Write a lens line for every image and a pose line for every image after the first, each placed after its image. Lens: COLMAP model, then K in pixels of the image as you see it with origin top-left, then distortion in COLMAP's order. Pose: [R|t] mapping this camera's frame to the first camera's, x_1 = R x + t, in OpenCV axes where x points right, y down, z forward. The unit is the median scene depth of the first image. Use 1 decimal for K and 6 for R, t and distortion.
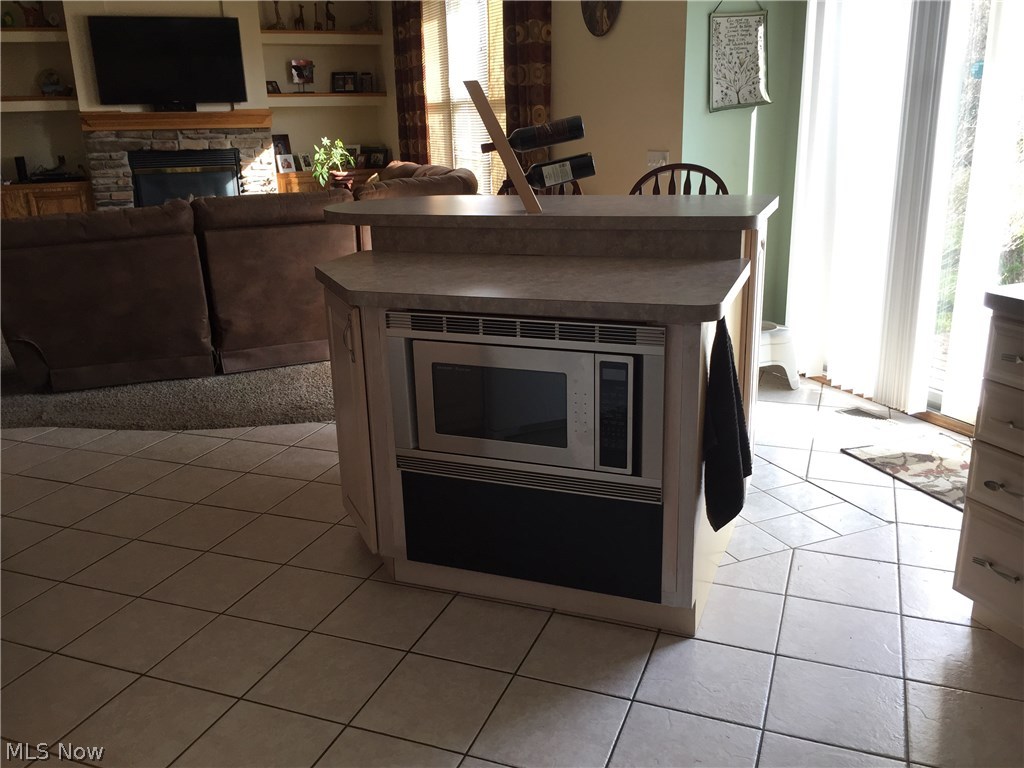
lens RADIAL K [[895.6, 0, 508.4], [0, 895.6, 388.6], [0, 0, 1]] dist [0.083715, -0.122284]
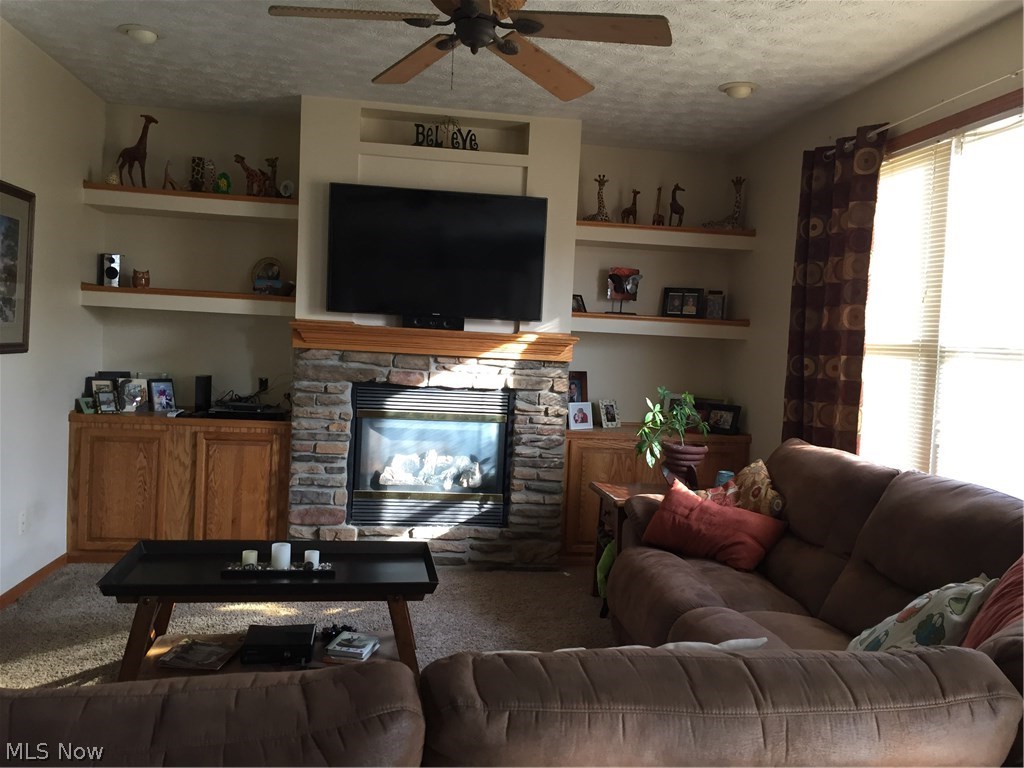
lens RADIAL K [[895.6, 0, 513.3], [0, 895.6, 383.2], [0, 0, 1]] dist [0.083715, -0.122284]
pose [[0.965798, 0.085117, -0.244925, -0.152141], [-0.142811, 0.963021, -0.228465, -0.130669], [0.216422, 0.255629, 0.942239, 0.421522]]
